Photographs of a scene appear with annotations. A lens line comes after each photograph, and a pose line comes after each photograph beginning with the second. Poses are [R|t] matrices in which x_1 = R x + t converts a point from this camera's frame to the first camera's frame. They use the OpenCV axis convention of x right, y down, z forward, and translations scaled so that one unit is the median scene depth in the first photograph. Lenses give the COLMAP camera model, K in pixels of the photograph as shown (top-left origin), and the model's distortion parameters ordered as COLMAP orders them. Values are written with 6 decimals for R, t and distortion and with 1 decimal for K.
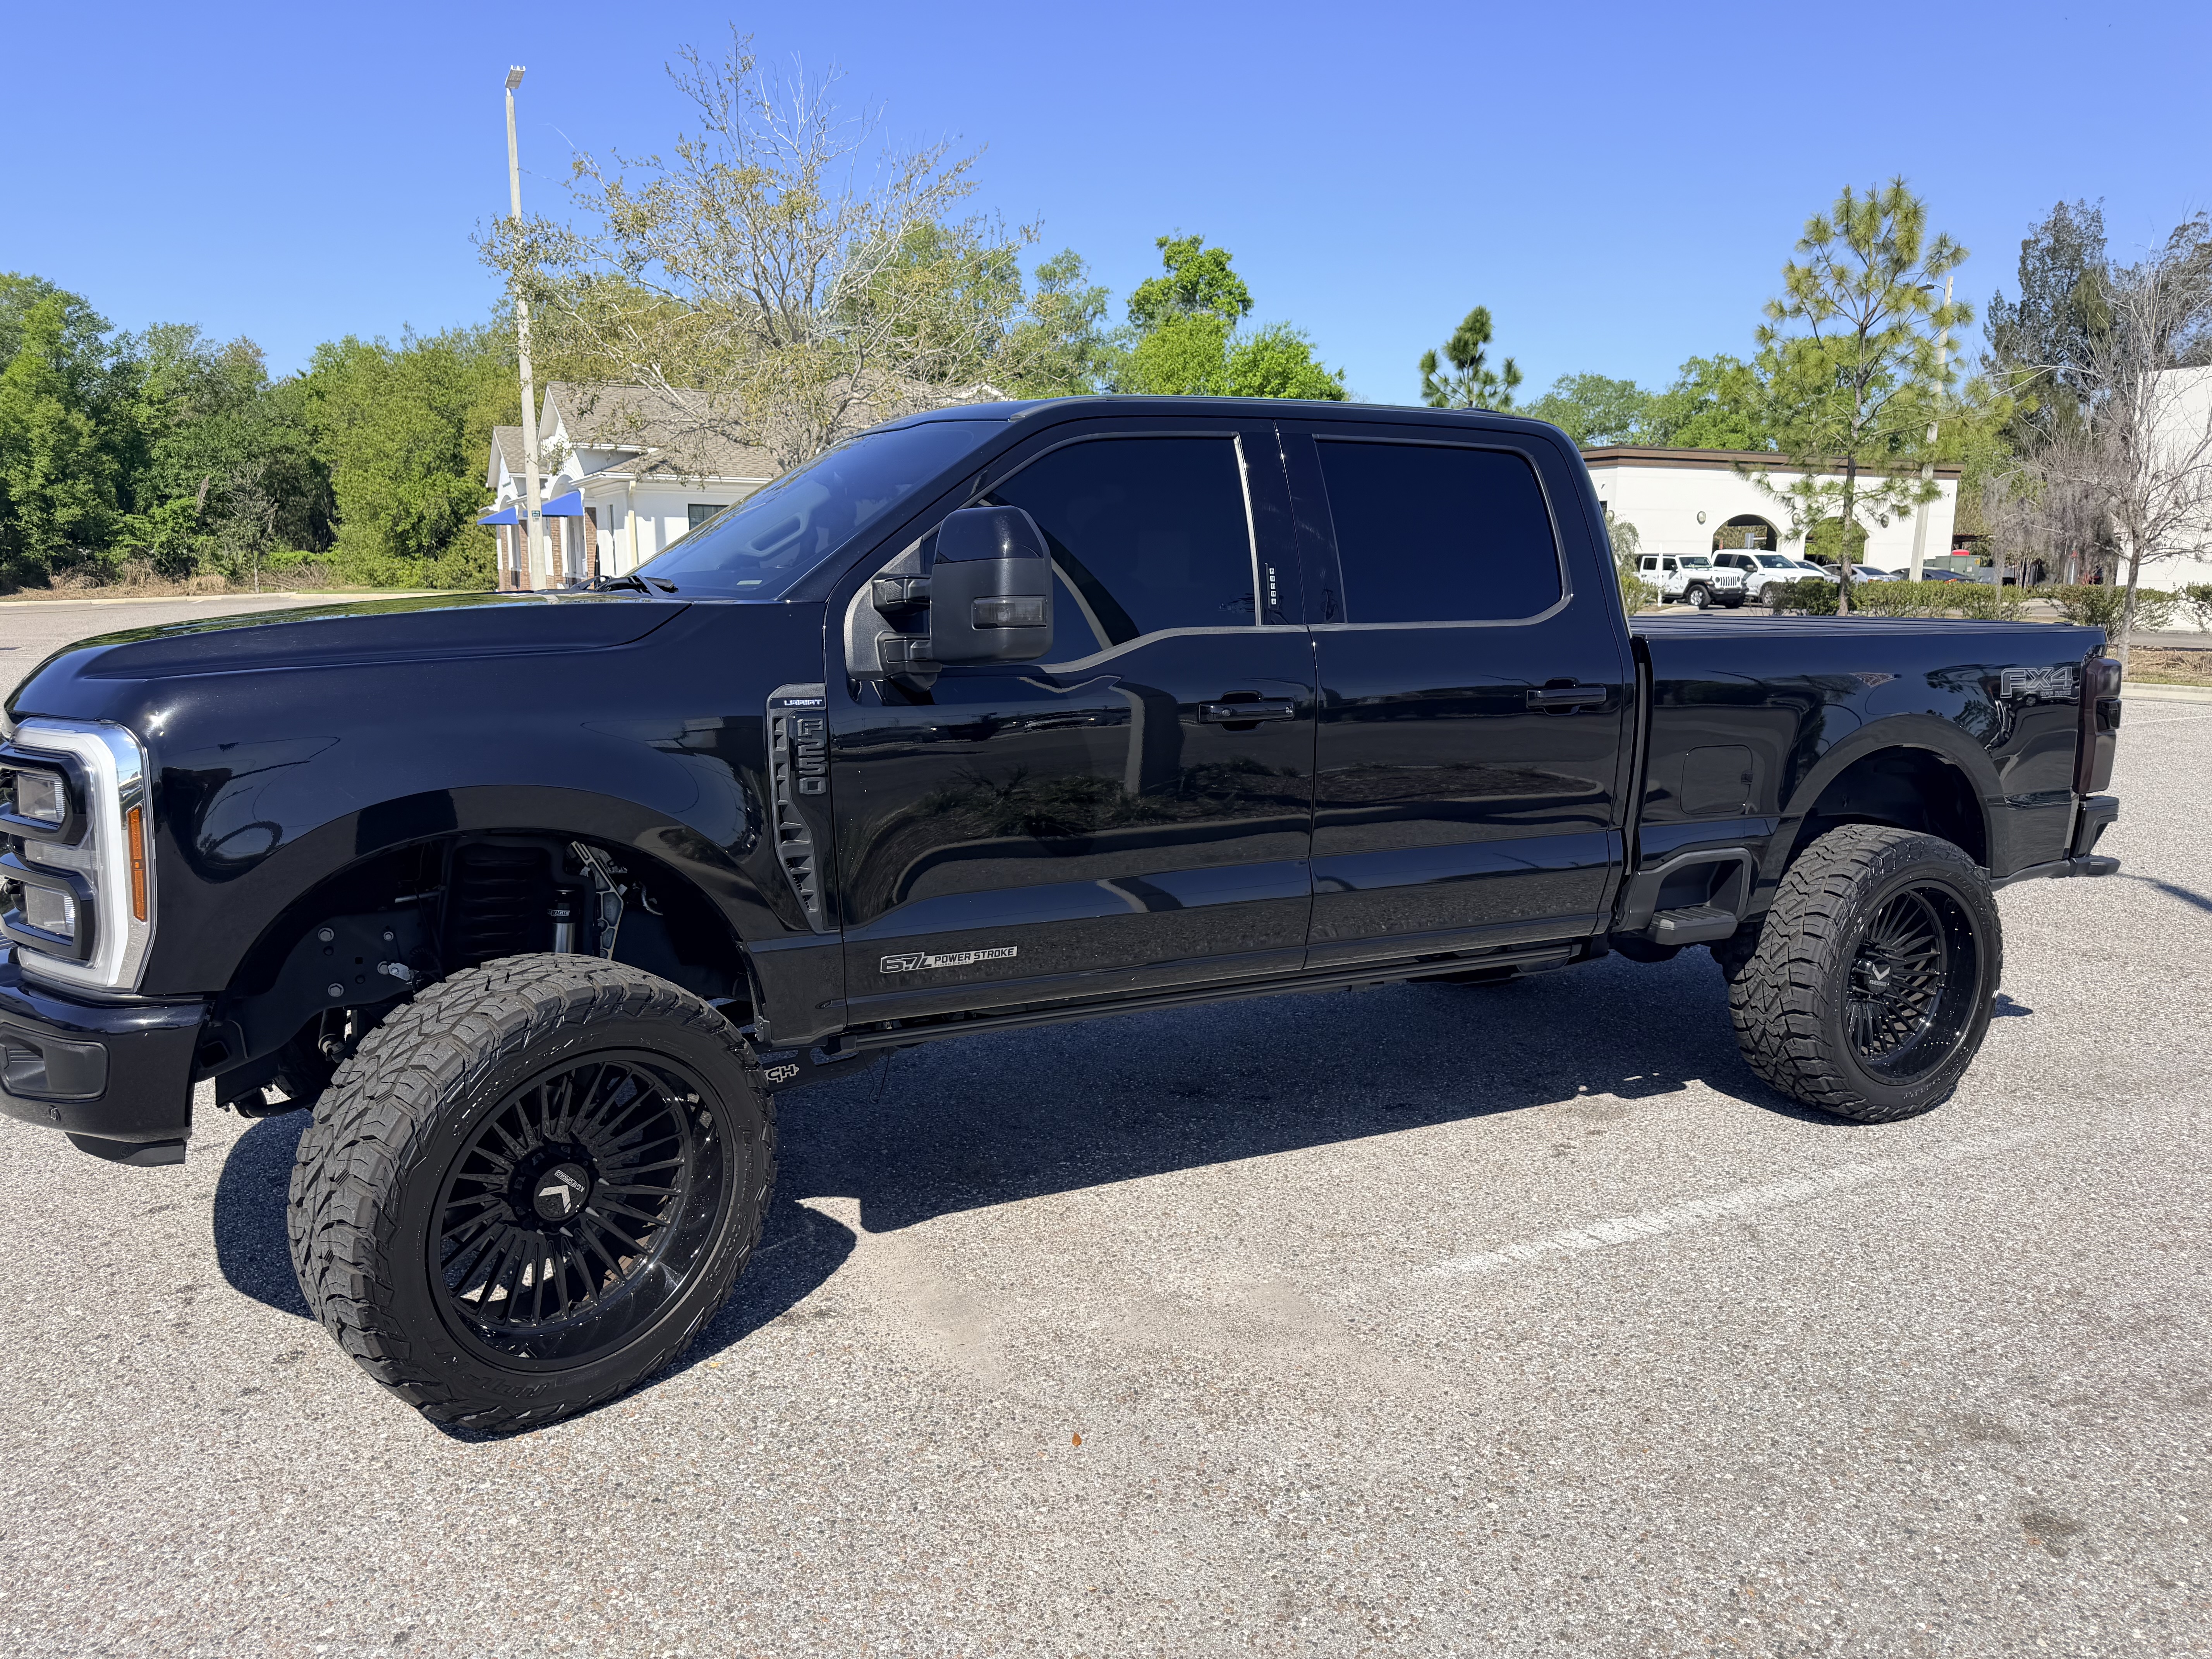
lens RADIAL K [[1547.3, 0, 1106.0], [0, 1547.3, 829.5], [0, 0, 1]] dist [0.101405, -0.001634]
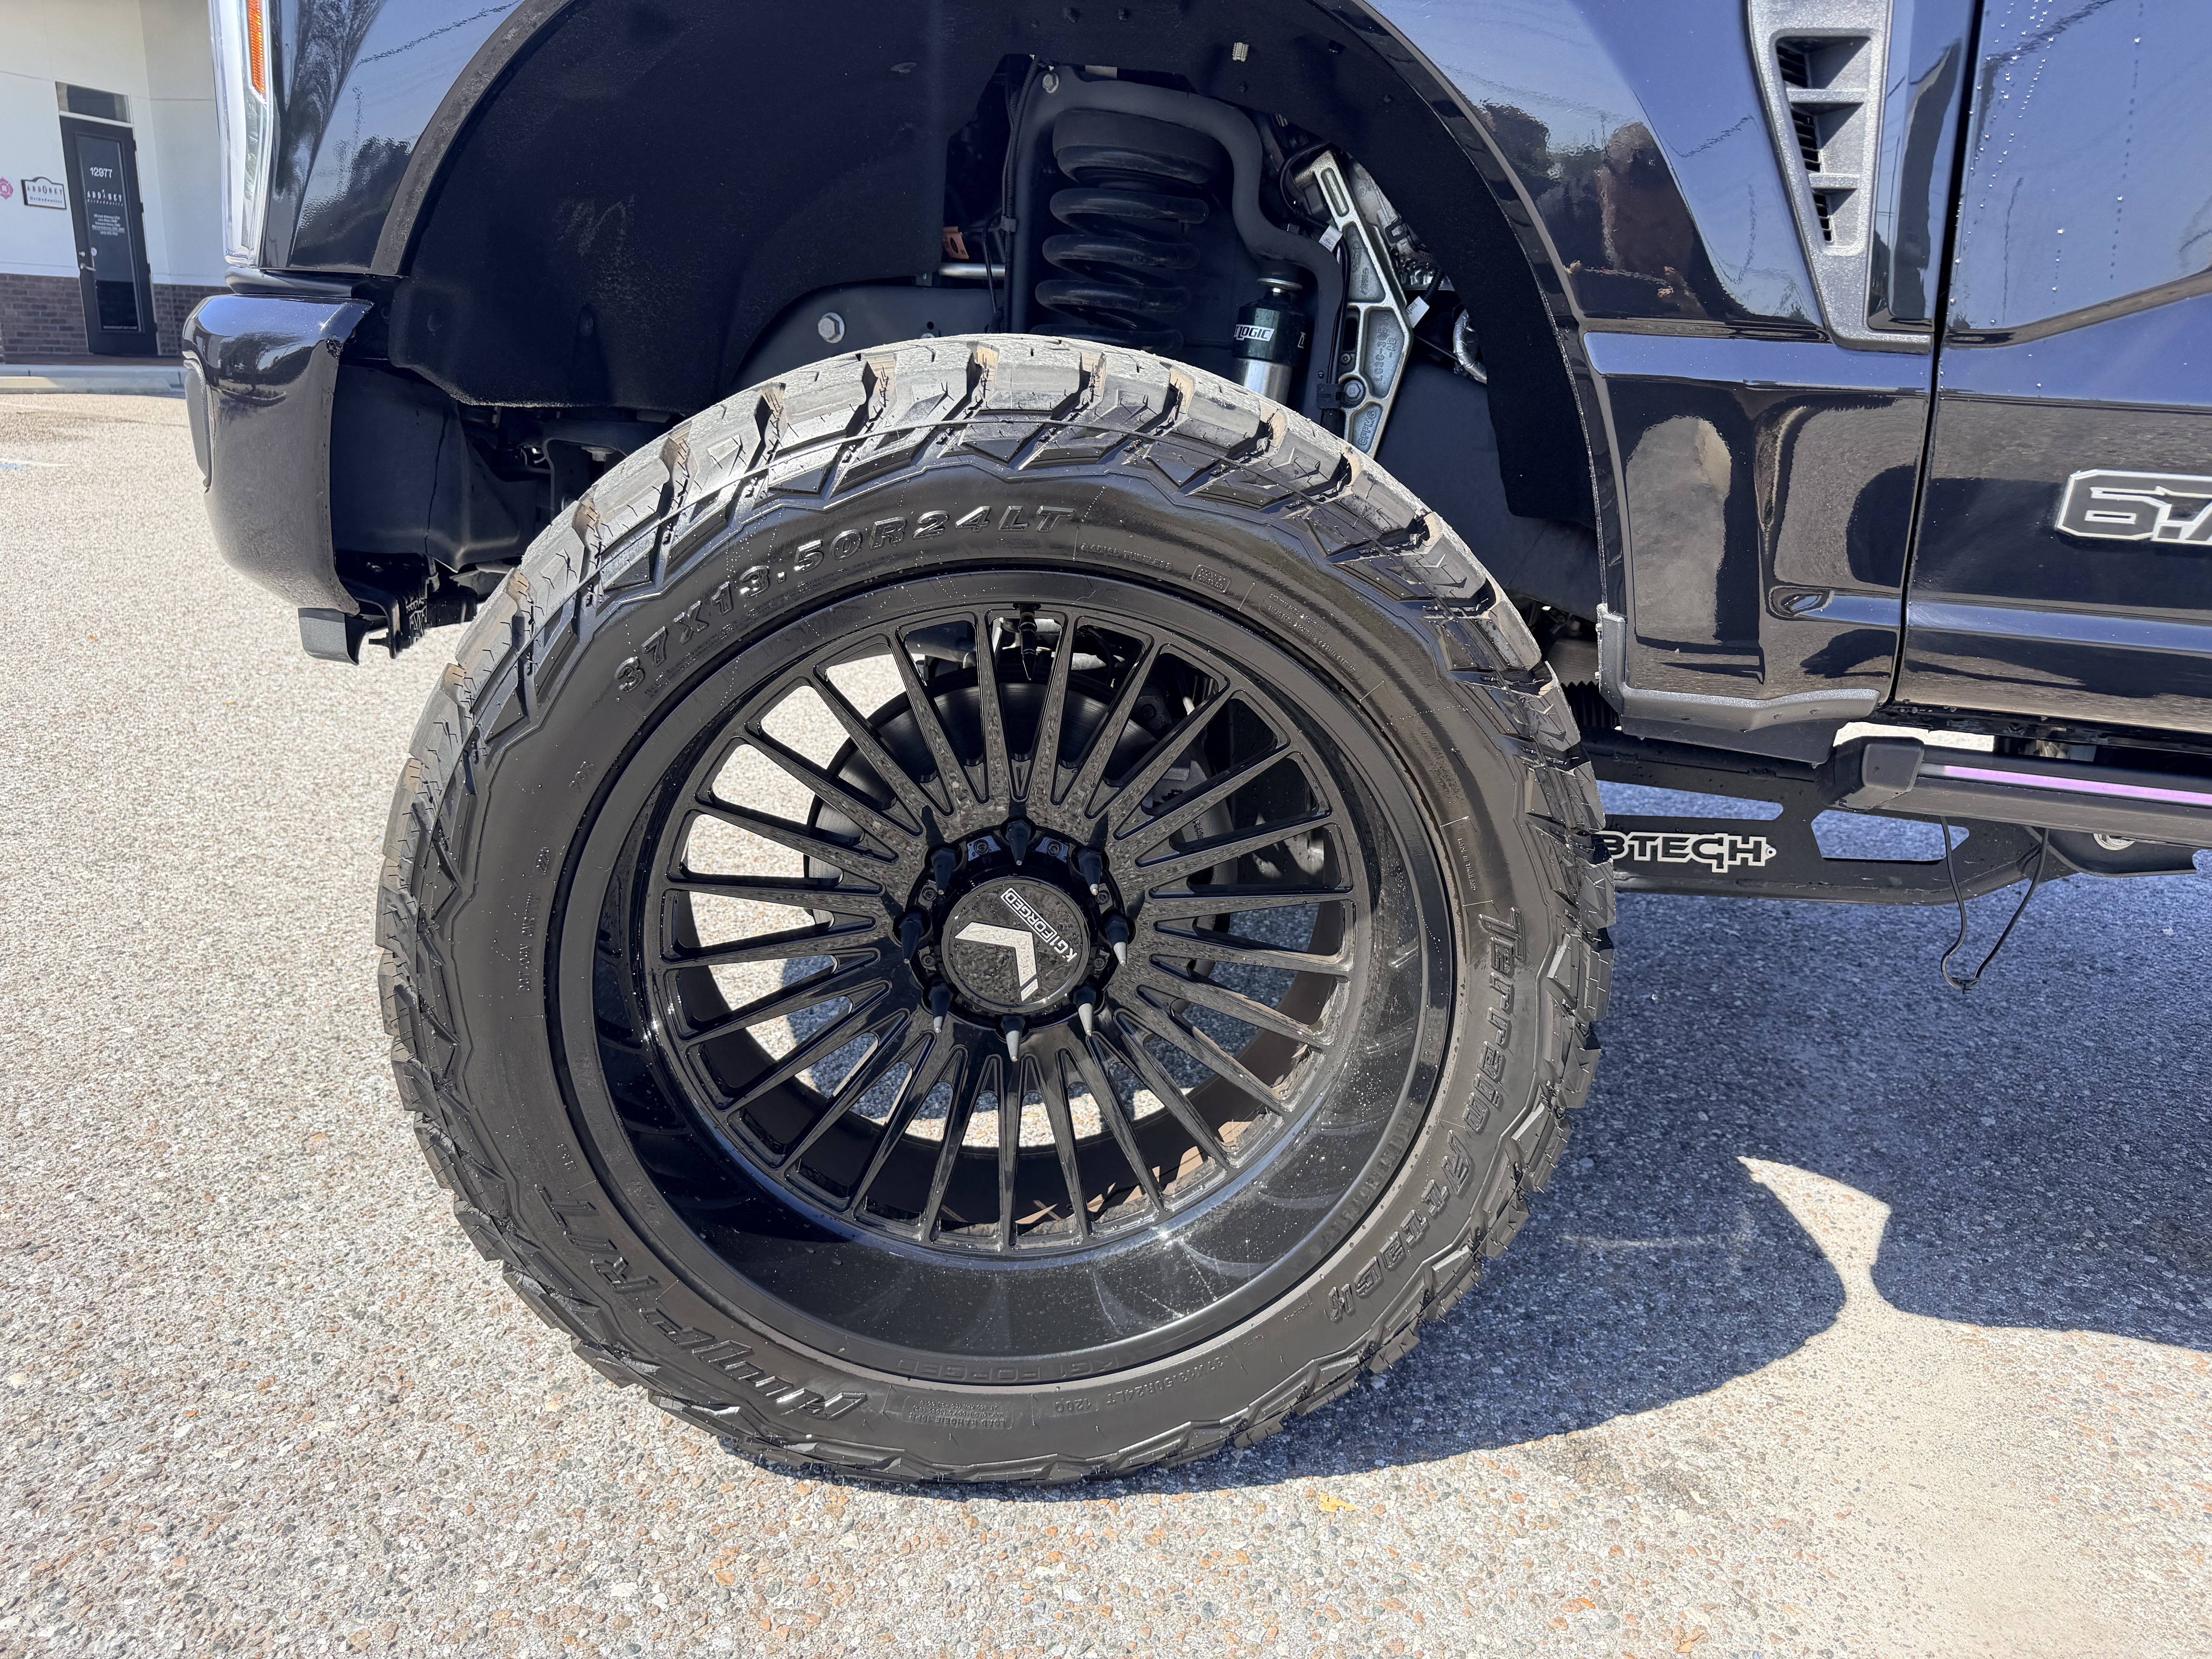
lens RADIAL K [[1576.0, 0, 1120.2], [0, 1576.0, 818.6], [0, 0, 1]] dist [0.033416, -0.046874]
pose [[0.742983, 0.214458, -0.634022, -0.074045], [-0.156568, 0.976683, 0.146888, 0.121363], [0.650740, -0.009868, 0.759237, 0.634789]]
